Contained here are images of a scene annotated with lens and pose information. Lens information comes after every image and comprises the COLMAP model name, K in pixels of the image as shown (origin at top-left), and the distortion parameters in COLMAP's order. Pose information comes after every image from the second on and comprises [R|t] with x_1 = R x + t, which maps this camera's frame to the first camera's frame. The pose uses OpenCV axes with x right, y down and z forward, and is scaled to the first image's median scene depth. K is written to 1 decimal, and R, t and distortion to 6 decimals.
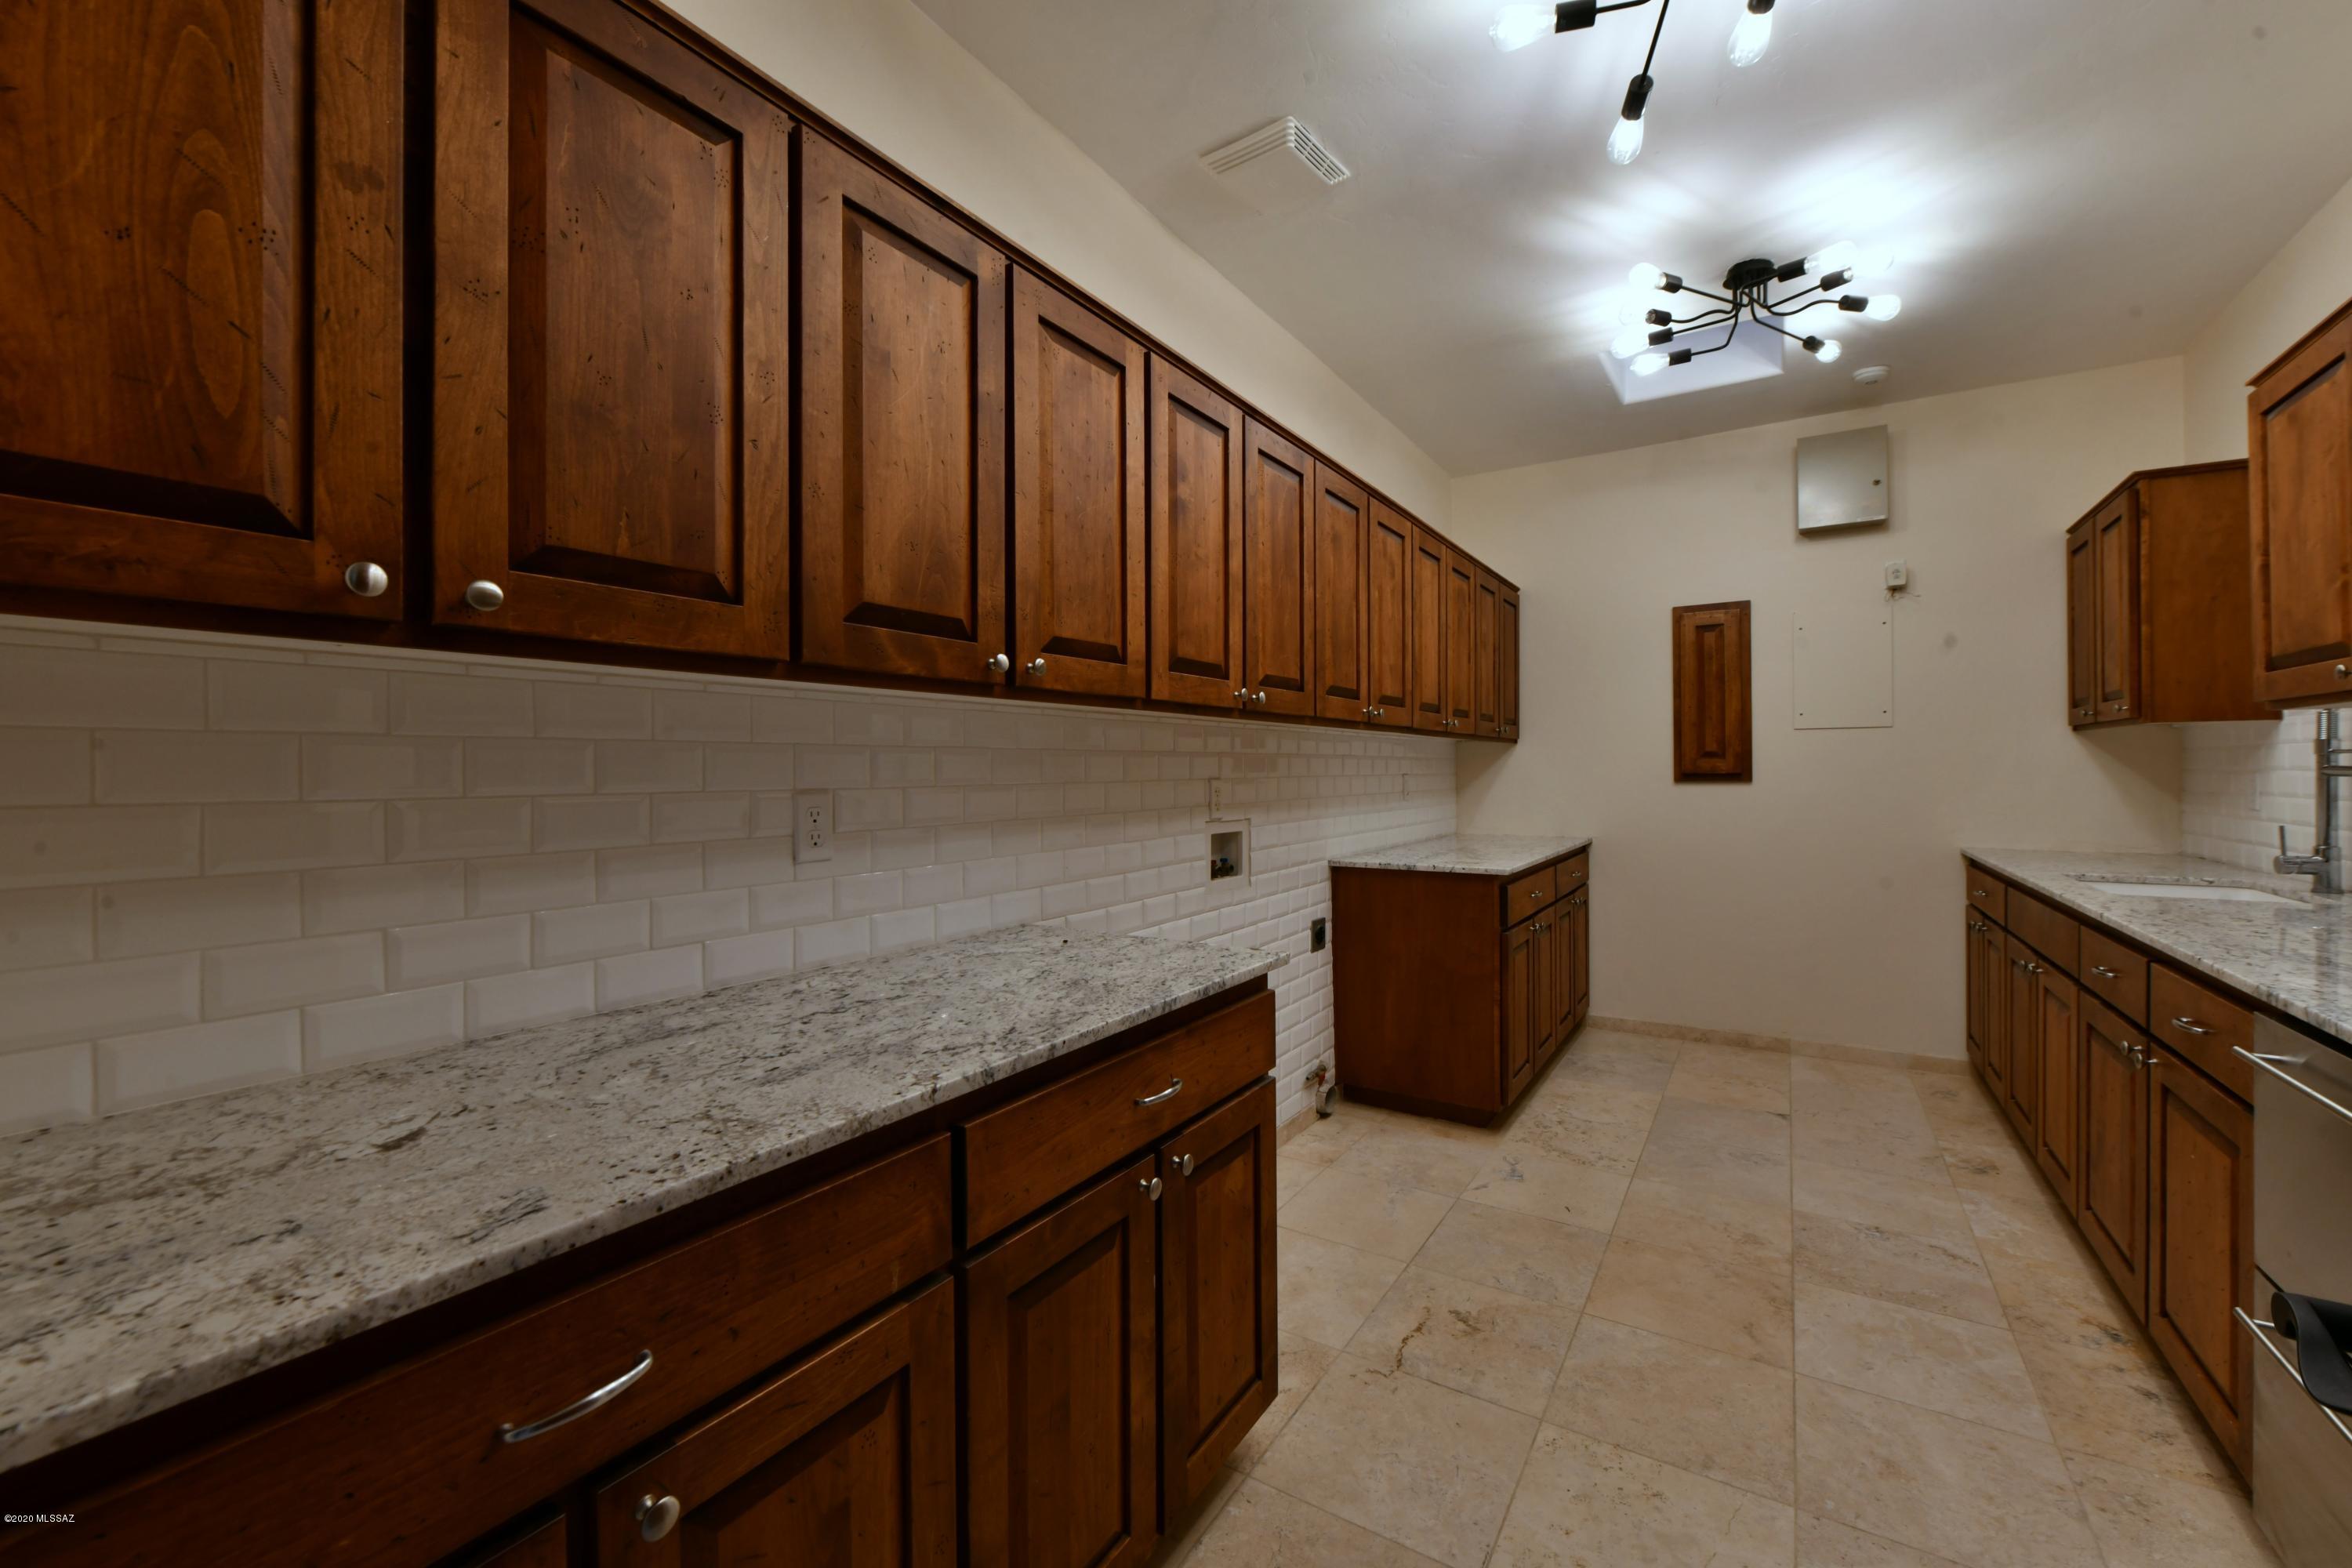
lens RADIAL K [[952.6, 0, 1165.2], [0, 952.6, 773.5], [0, 0, 1]] dist [-0.007801, -0.000359]
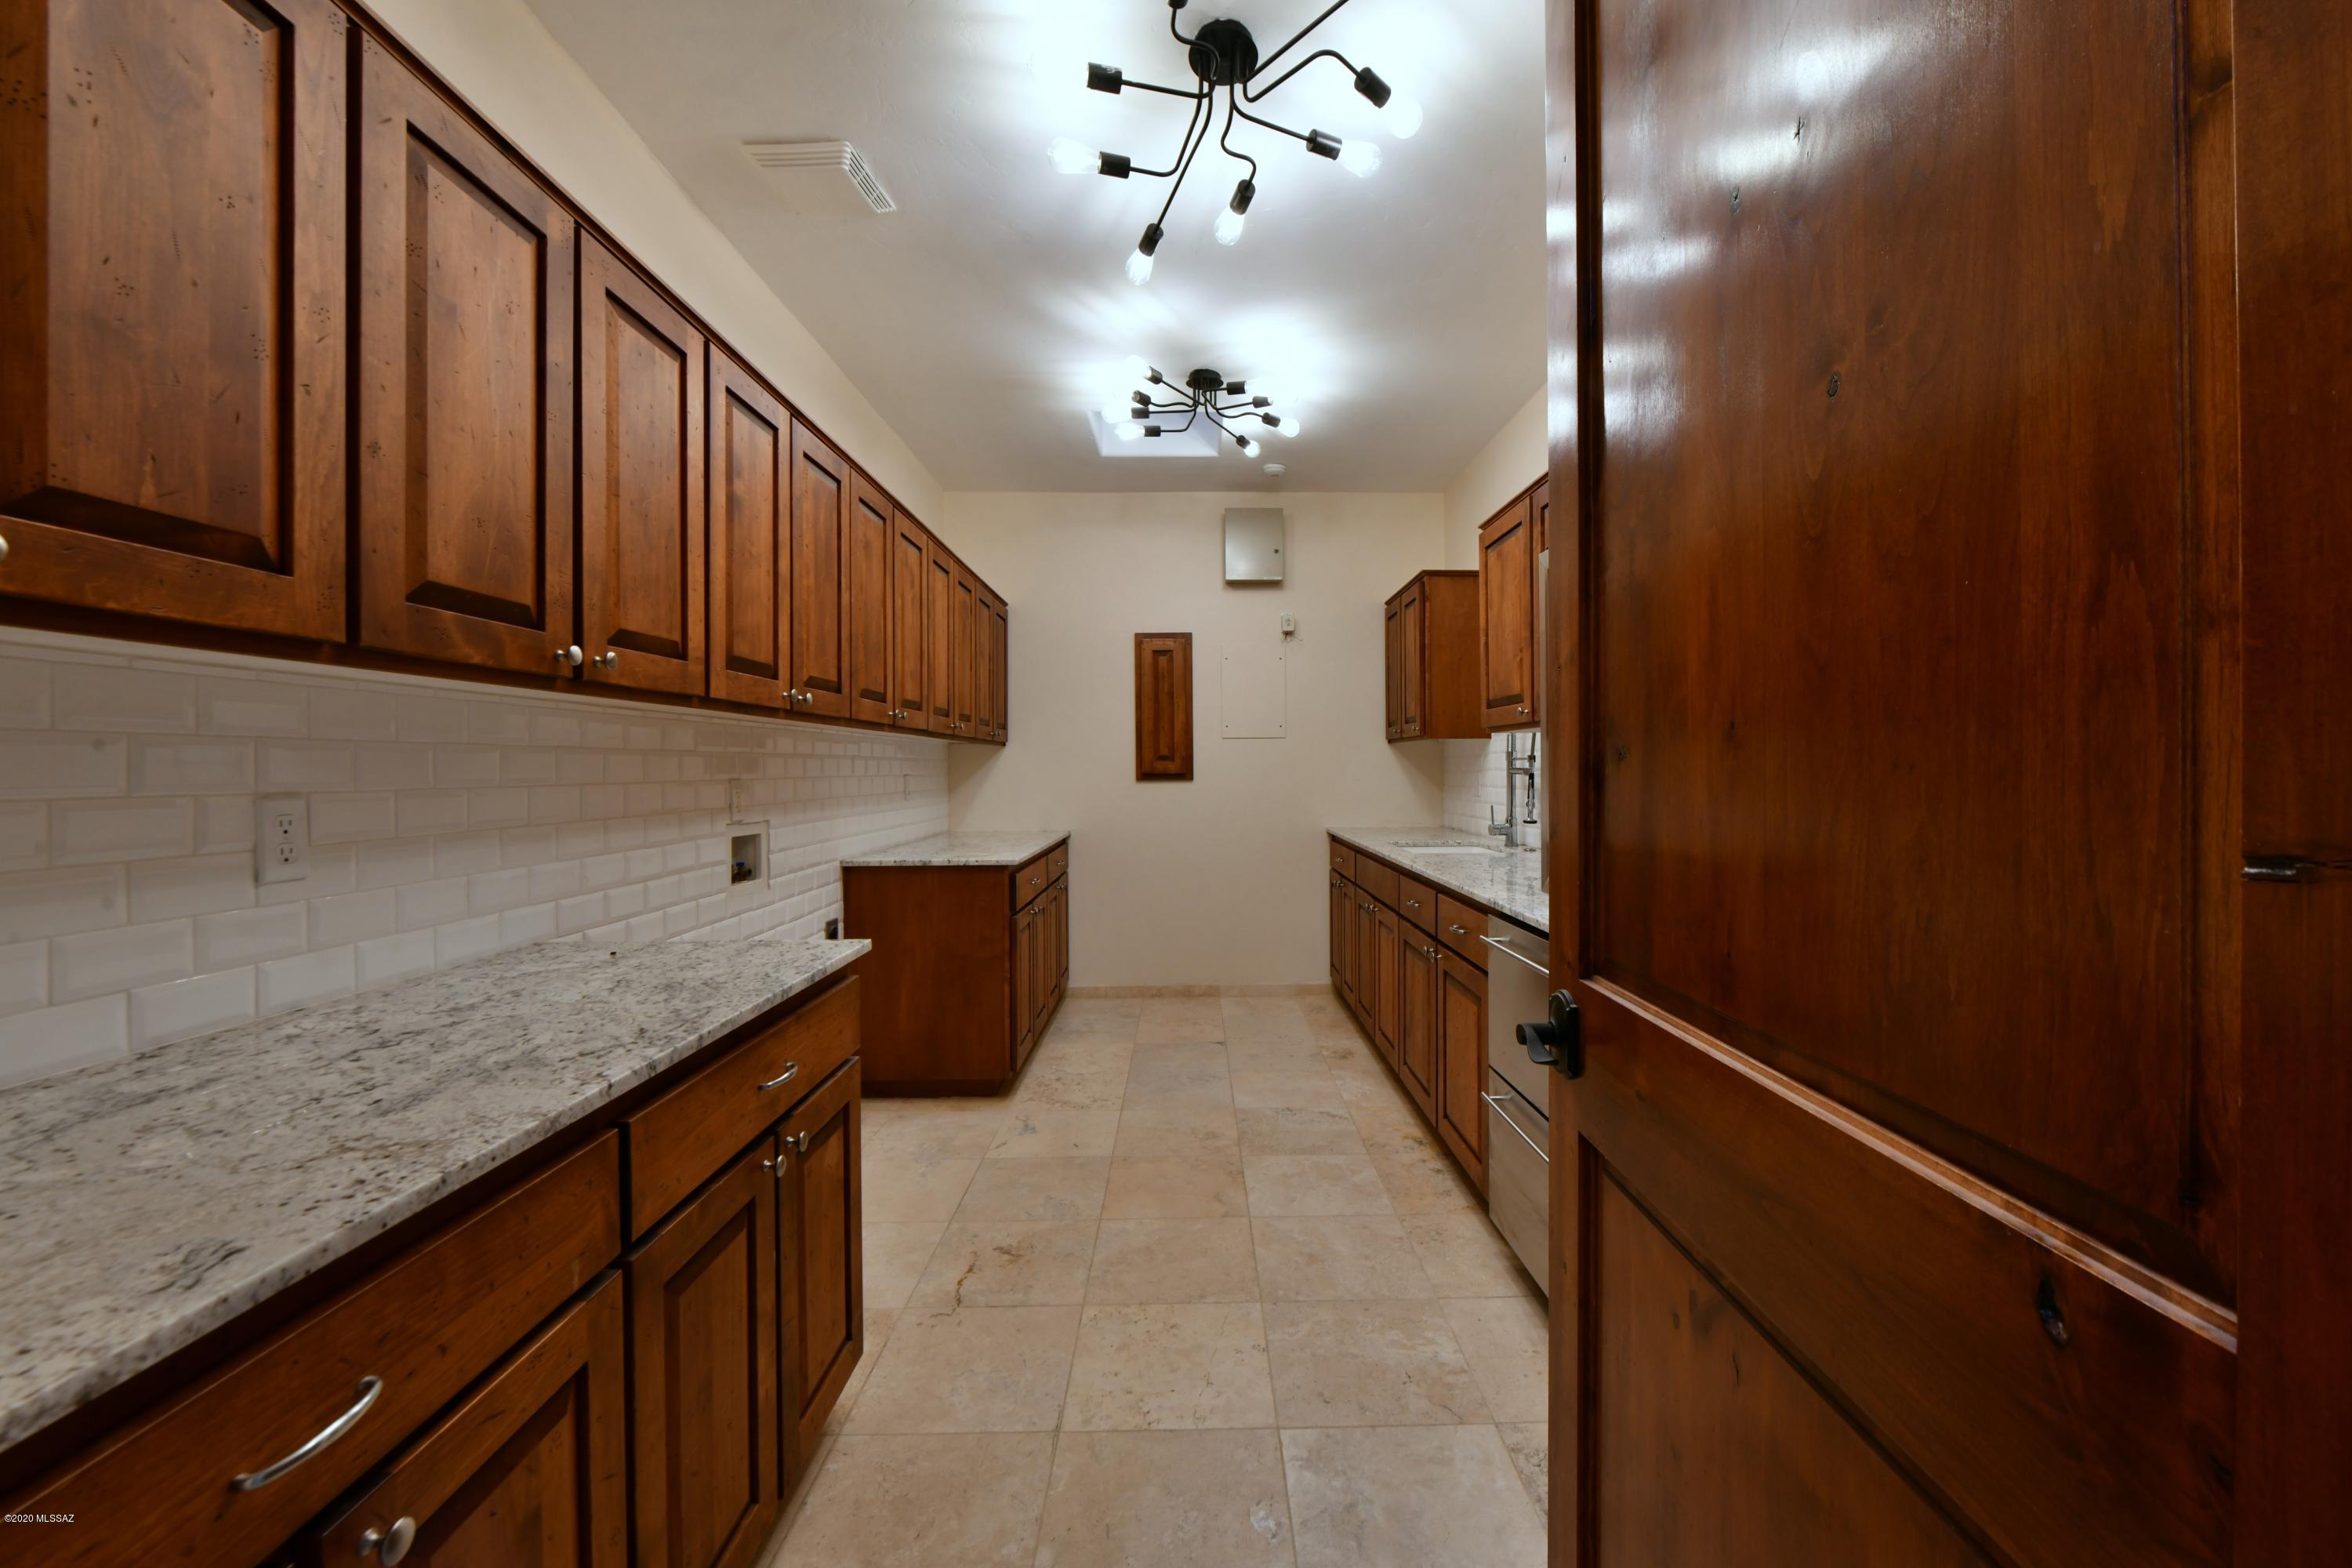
lens RADIAL K [[952.6, 0, 1187.6], [0, 952.6, 775.9], [0, 0, 1]] dist [-0.007801, -0.000359]
pose [[0.841824, -0.002835, 0.539744, -0.150468], [0.002001, 0.999996, 0.002132, 0.001704], [-0.539748, -0.000715, 0.841827, -0.100087]]
